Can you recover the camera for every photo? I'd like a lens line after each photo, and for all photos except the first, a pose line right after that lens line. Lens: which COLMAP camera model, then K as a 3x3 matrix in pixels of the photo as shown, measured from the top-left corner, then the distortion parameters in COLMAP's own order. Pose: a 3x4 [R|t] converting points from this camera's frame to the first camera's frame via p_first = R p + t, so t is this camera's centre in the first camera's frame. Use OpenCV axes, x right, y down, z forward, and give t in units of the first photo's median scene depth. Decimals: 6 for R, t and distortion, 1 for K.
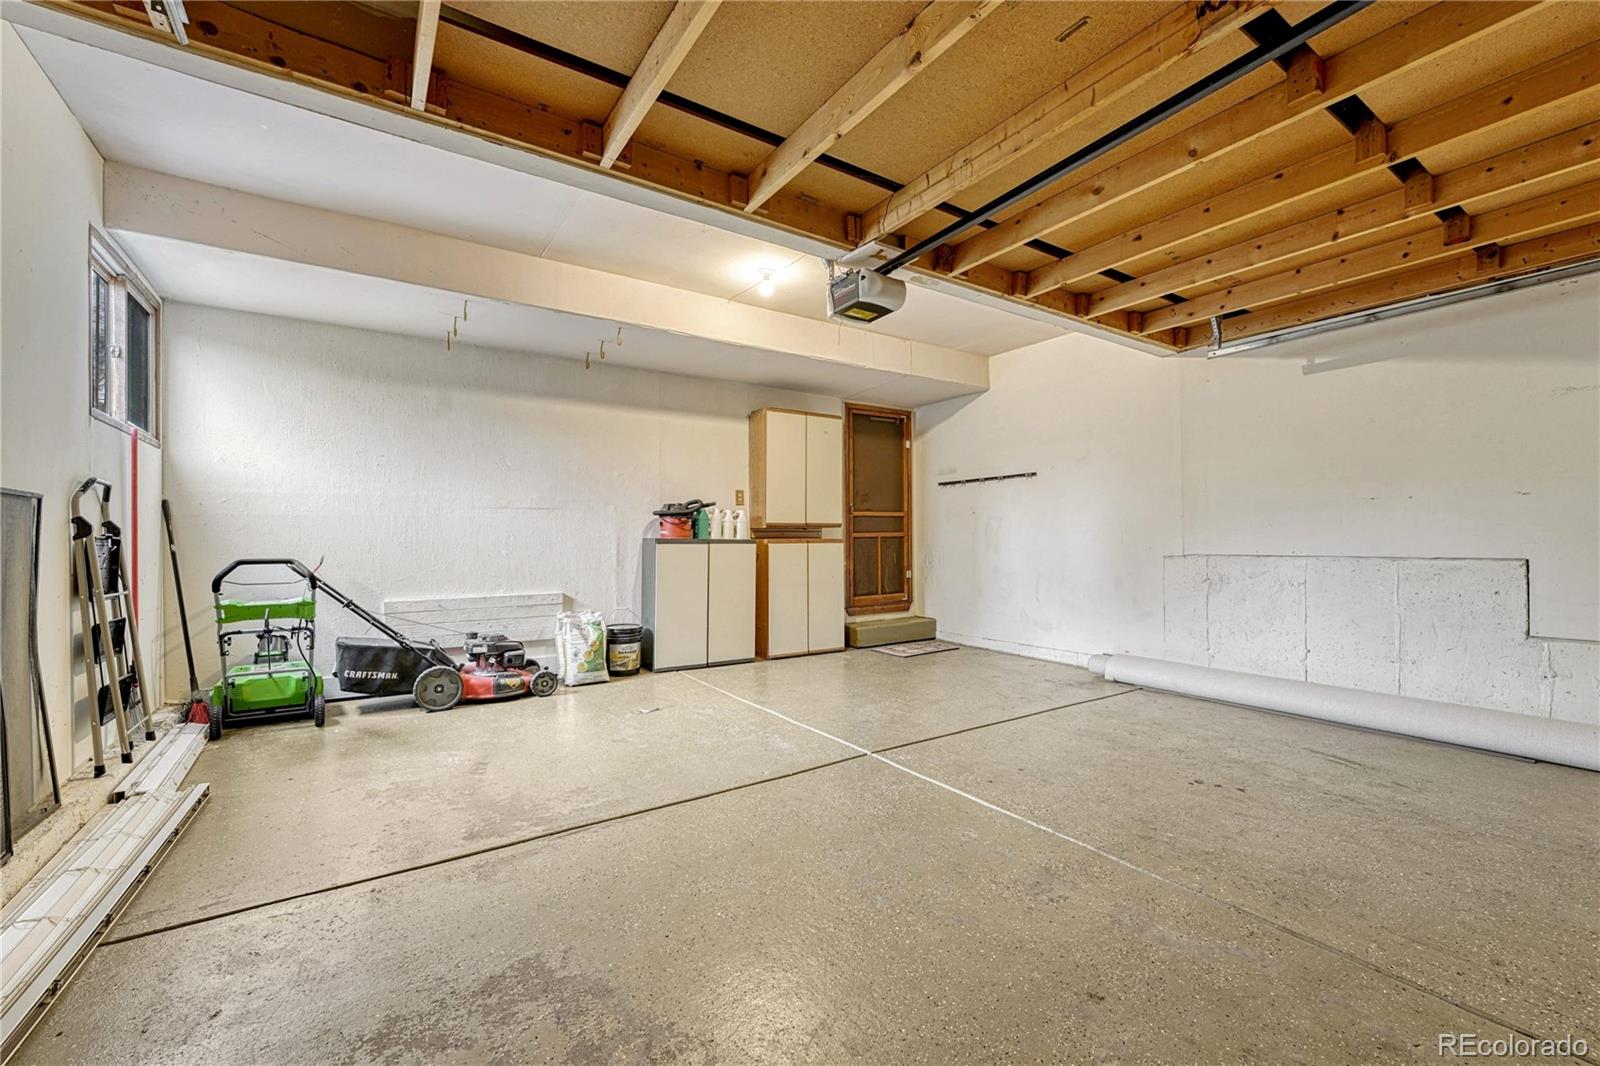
lens RADIAL K [[671.1, 0, 800.1], [0, 671.1, 539.4], [0, 0, 1]] dist [0.002623, 0.000601]
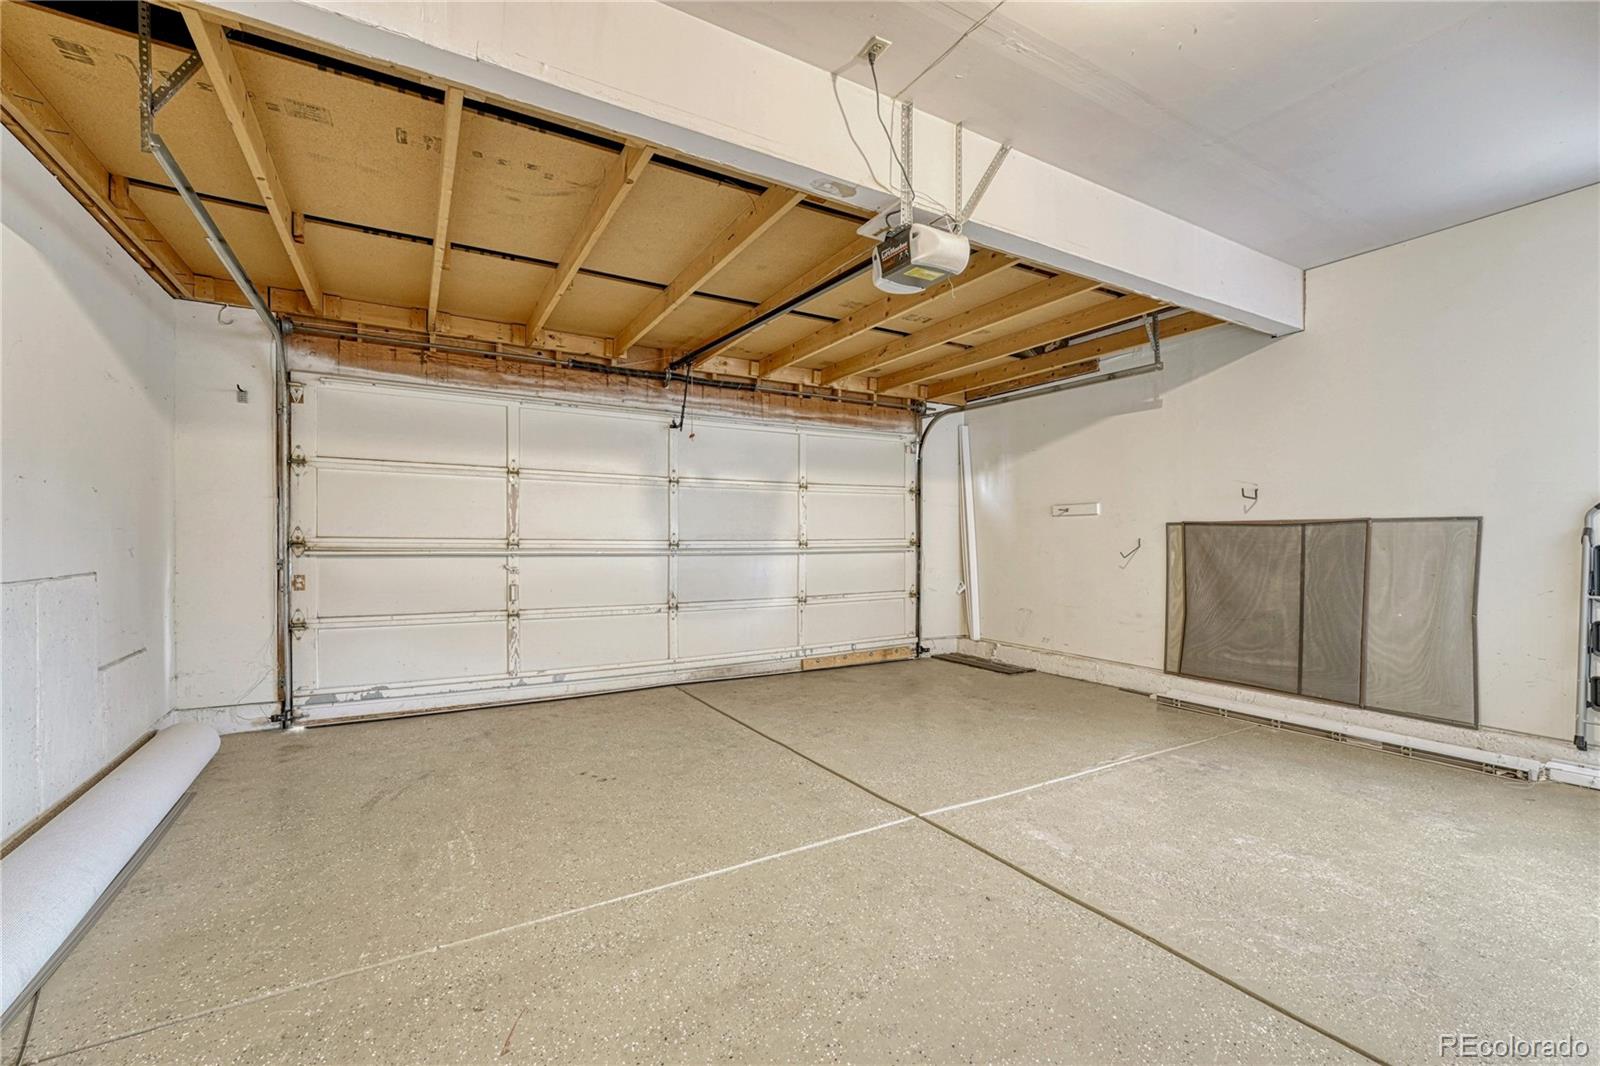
lens RADIAL K [[671.1, 0, 800.7], [0, 671.1, 540.2], [0, 0, 1]] dist [0.002623, 0.000601]
pose [[-0.997812, 0.000923, 0.066109, 0.184390], [0.000927, 1.000000, 0.000040, -0.012590], [-0.066109, 0.000101, -0.997812, 1.744896]]
